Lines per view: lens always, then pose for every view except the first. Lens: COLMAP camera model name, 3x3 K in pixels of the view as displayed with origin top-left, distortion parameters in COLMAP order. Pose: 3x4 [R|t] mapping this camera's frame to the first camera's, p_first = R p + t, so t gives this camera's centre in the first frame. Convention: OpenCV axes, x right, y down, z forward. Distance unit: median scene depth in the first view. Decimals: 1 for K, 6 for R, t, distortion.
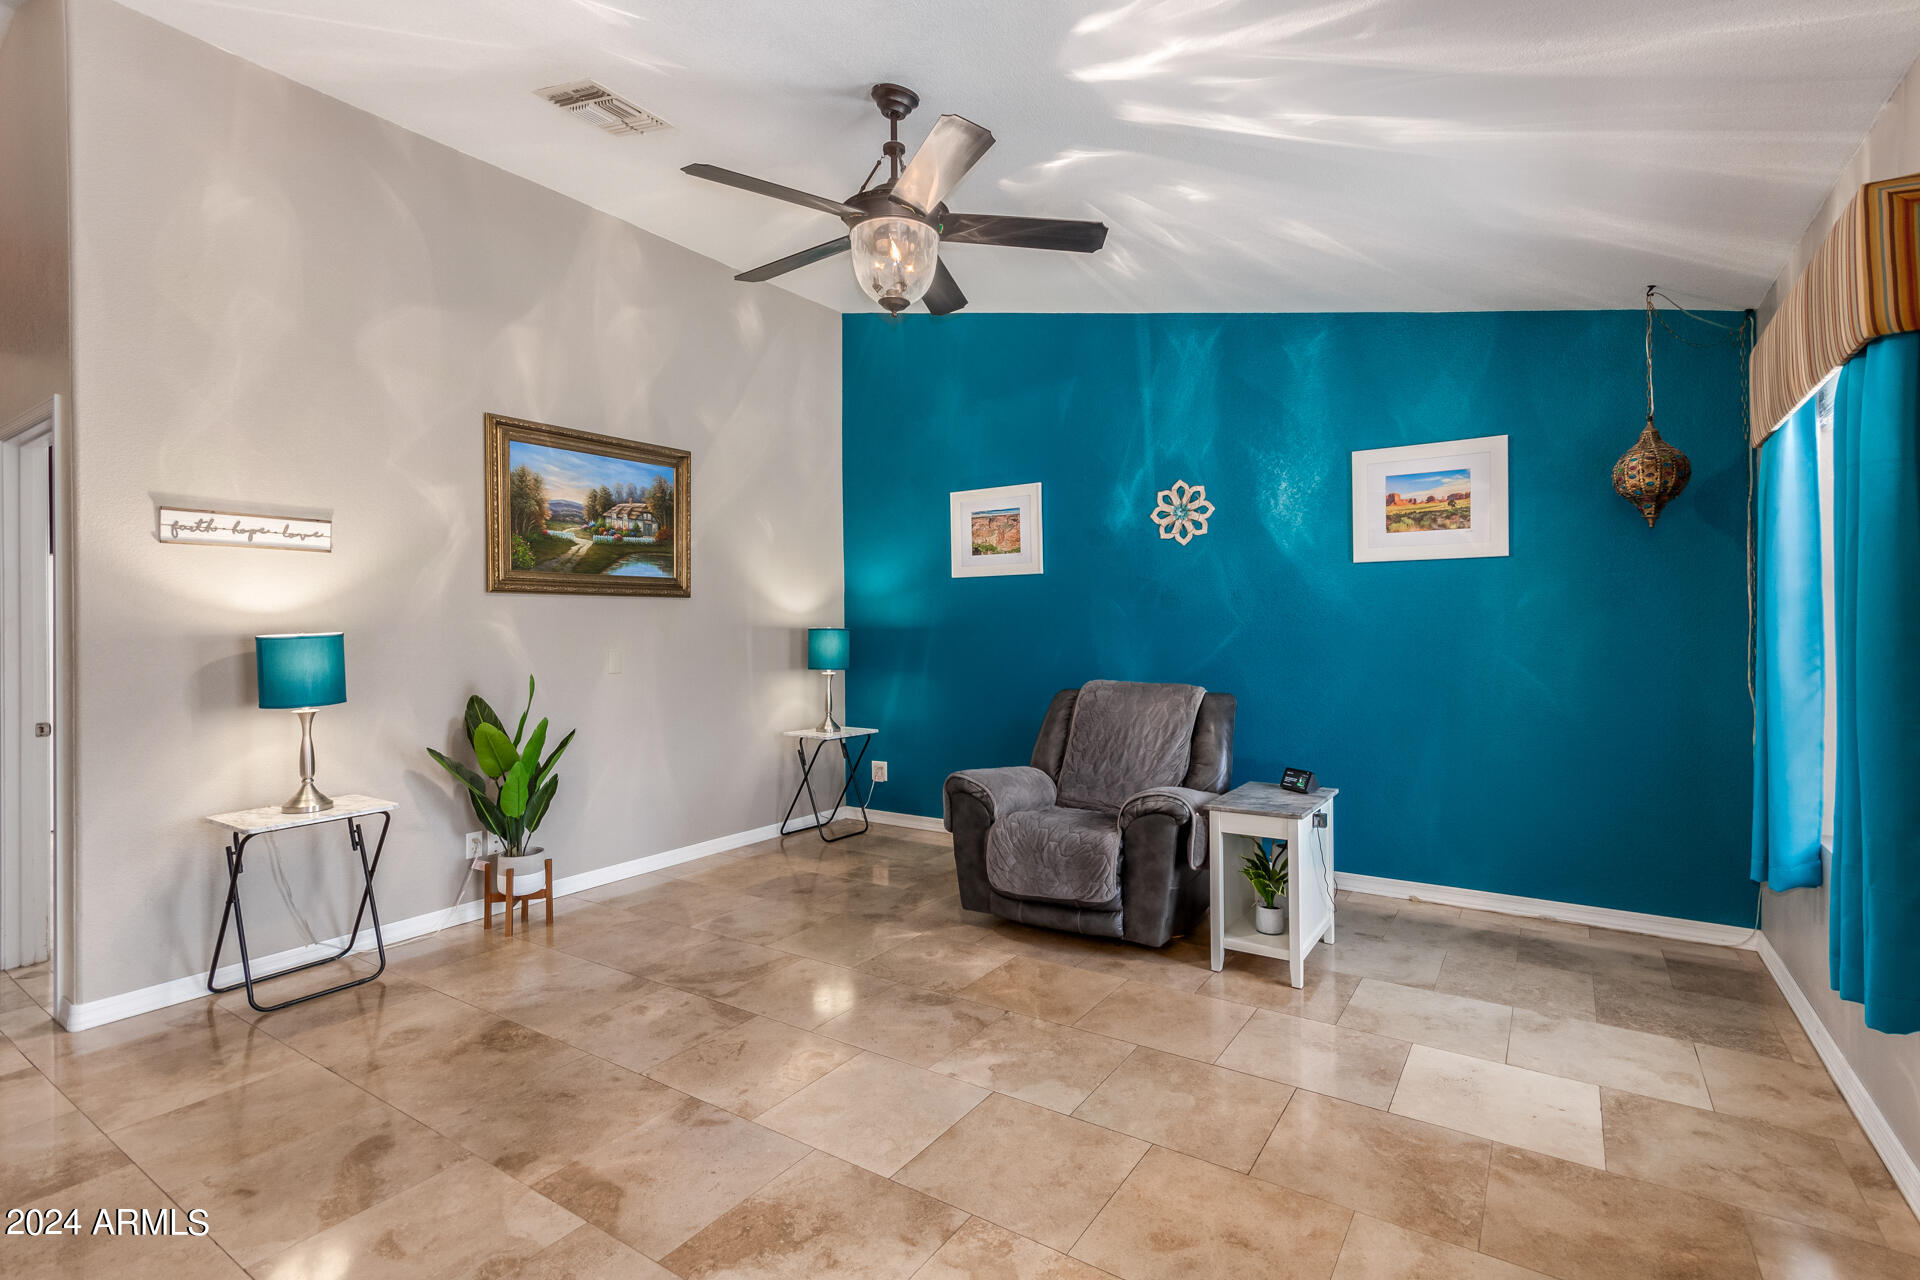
lens RADIAL K [[897.7, 0, 958.9], [0, 897.7, 627.2], [0, 0, 1]] dist [-0.000259, -0.000178]
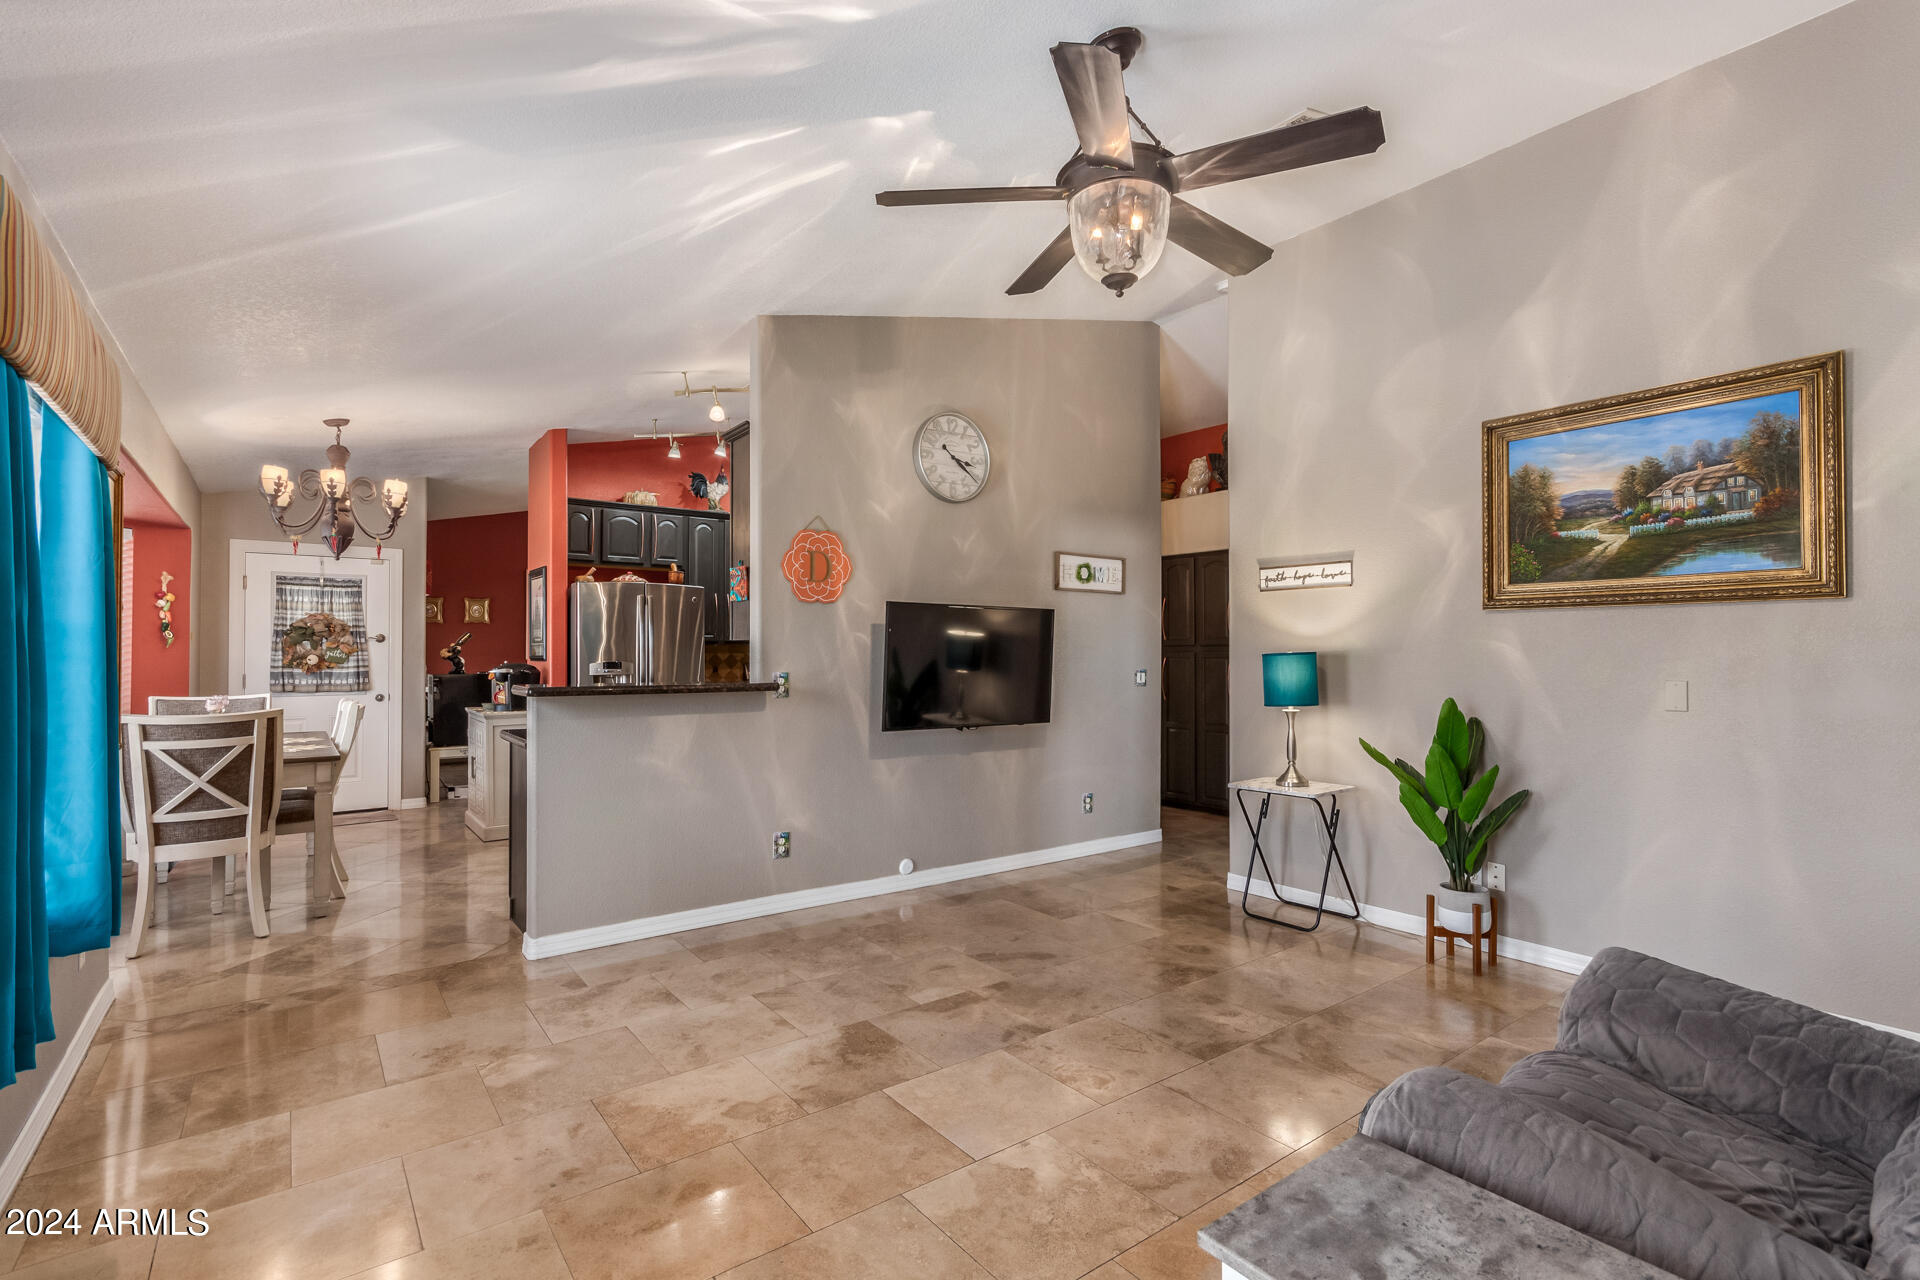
lens RADIAL K [[897.7, 0, 959.2], [0, 897.7, 648.7], [0, 0, 1]] dist [-0.000259, -0.000178]
pose [[-0.333826, 0.009714, -0.942585, 0.547641], [0.008443, 0.999938, 0.007315, -0.009667], [0.942597, -0.005516, -0.333887, 0.779175]]
